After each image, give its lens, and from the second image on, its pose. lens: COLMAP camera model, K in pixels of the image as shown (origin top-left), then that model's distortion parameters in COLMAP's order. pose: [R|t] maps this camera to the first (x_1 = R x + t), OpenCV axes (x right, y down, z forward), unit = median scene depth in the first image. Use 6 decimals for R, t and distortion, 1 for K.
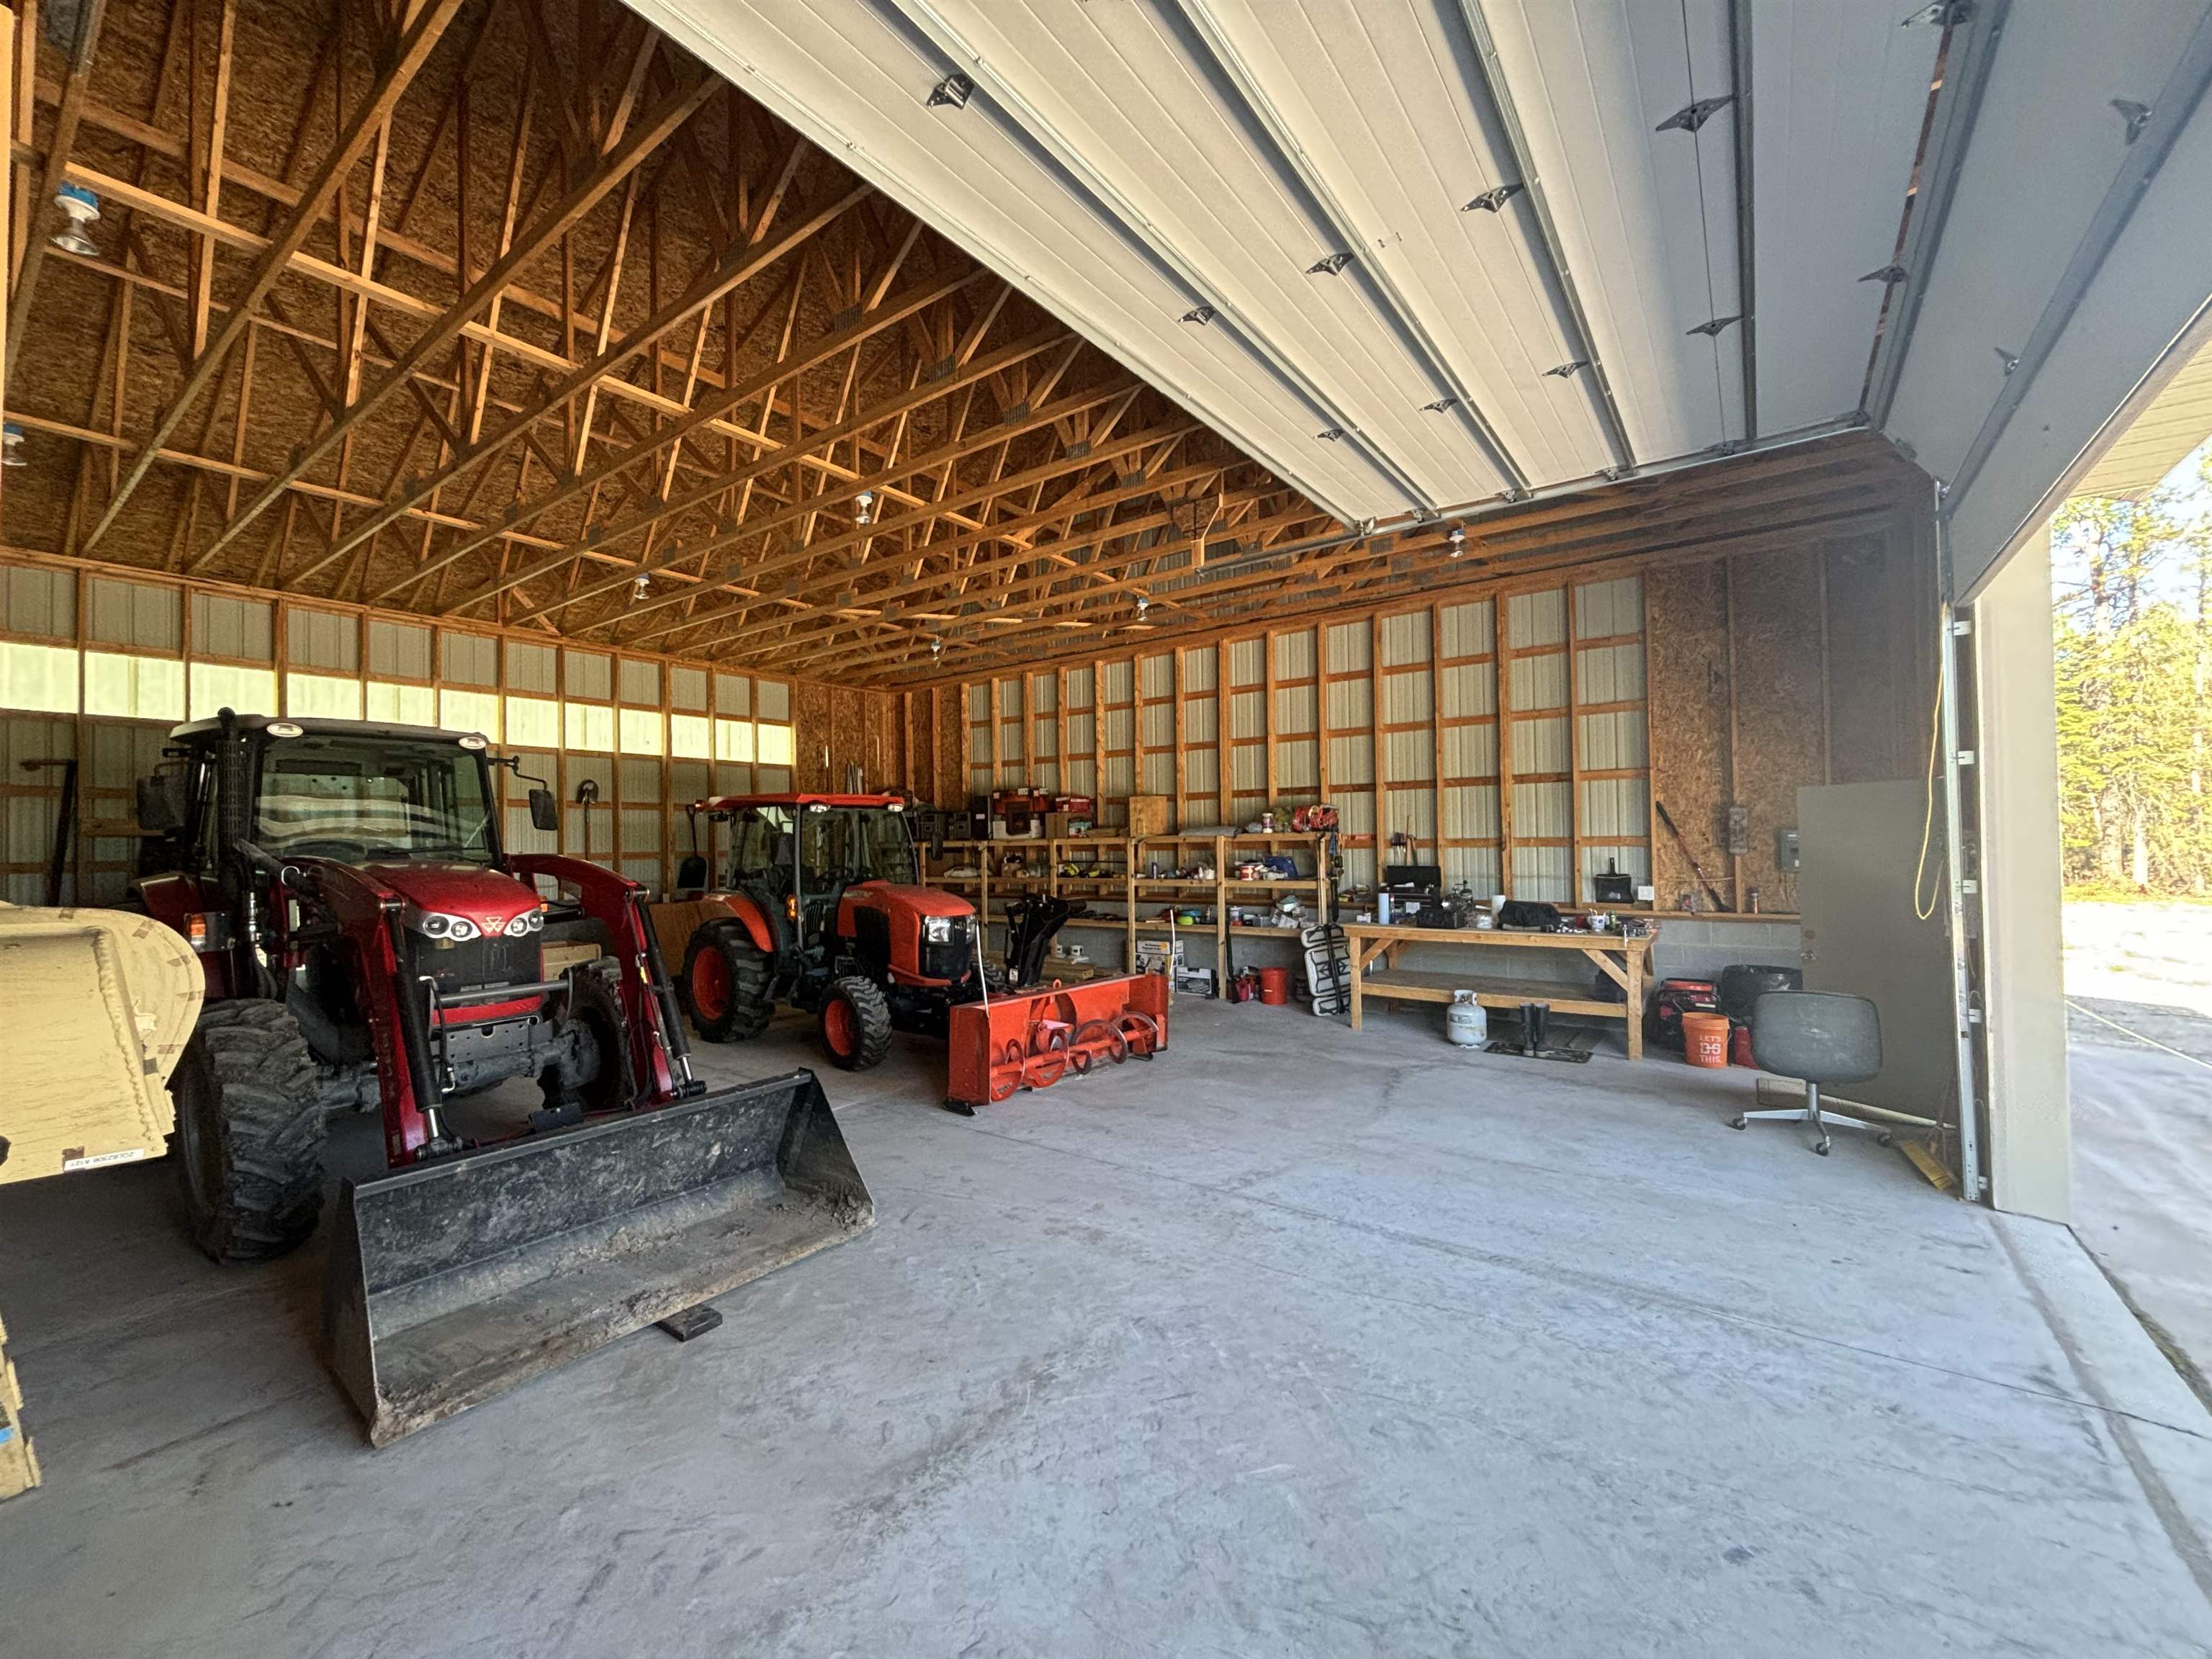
lens RADIAL K [[893.0, 0, 1122.3], [0, 893.0, 824.8], [0, 0, 1]] dist [0.001445, -0.000015]
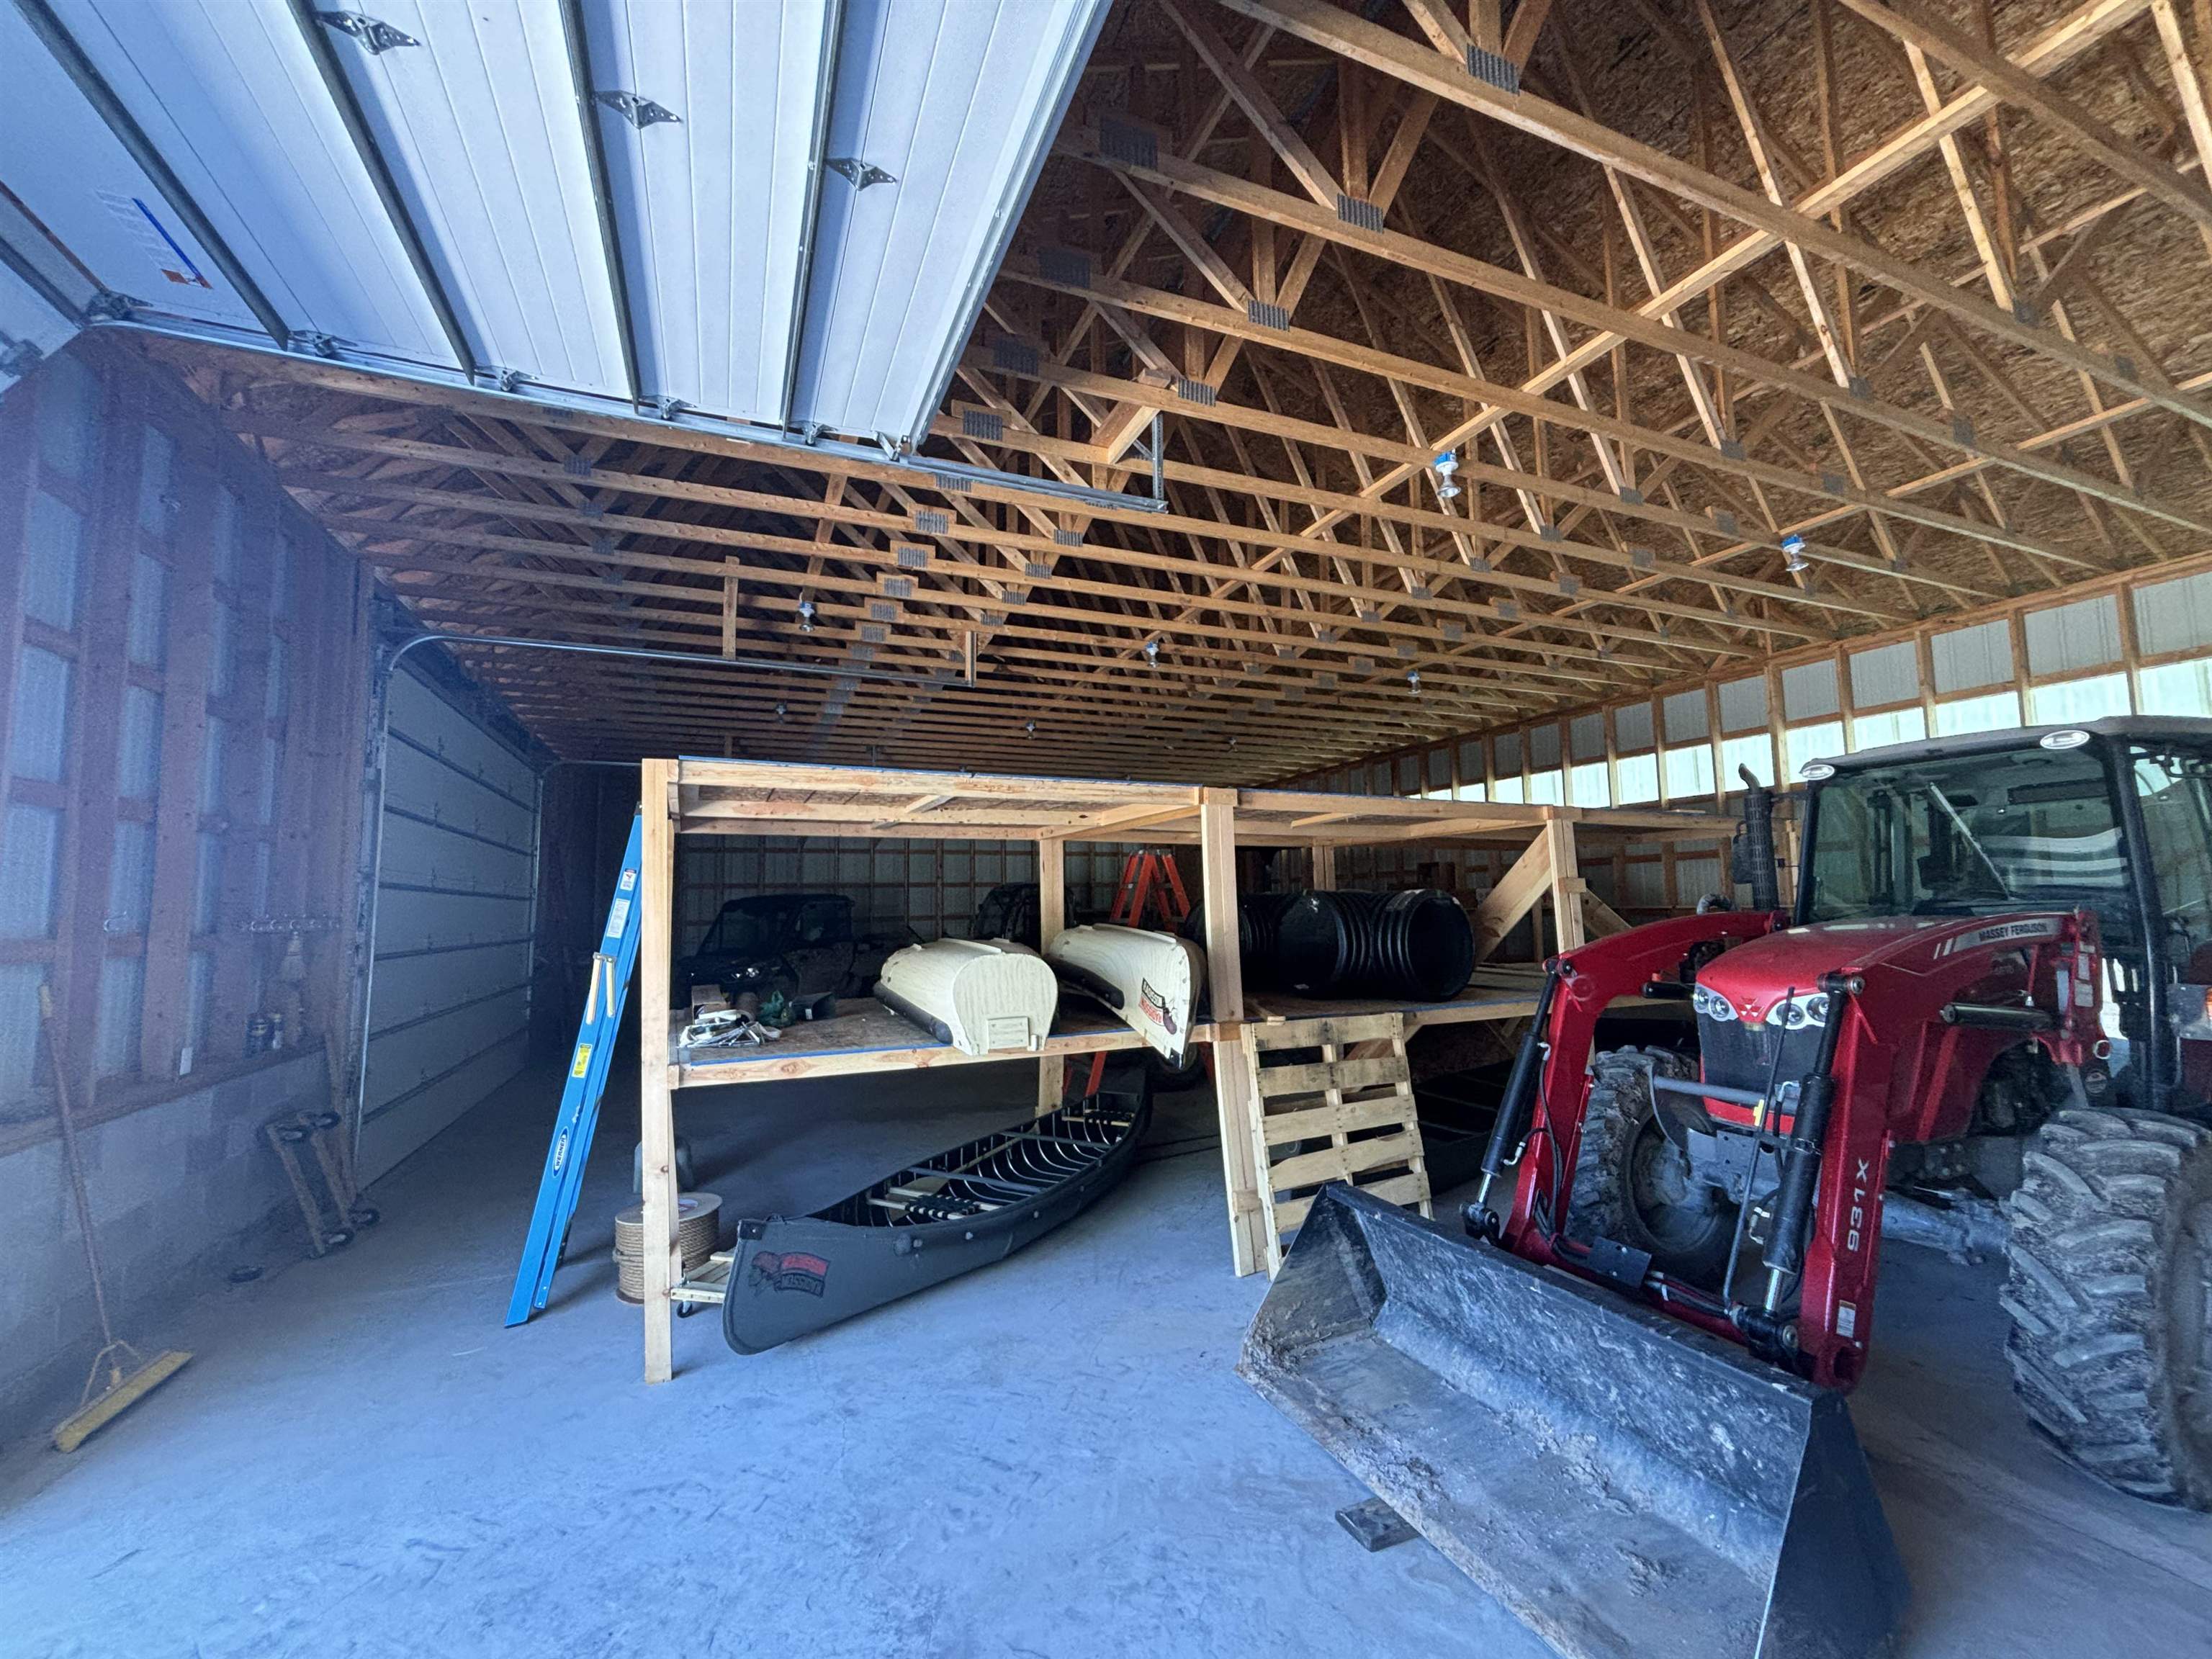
lens RADIAL K [[893.0, 0, 1129.9], [0, 893.0, 818.6], [0, 0, 1]] dist [0.001445, -0.000015]
pose [[-0.500813, -0.064478, -0.863151, 0.367972], [0.031584, 0.995196, -0.092667, -0.012539], [0.864979, -0.073671, -0.496370, 1.243214]]
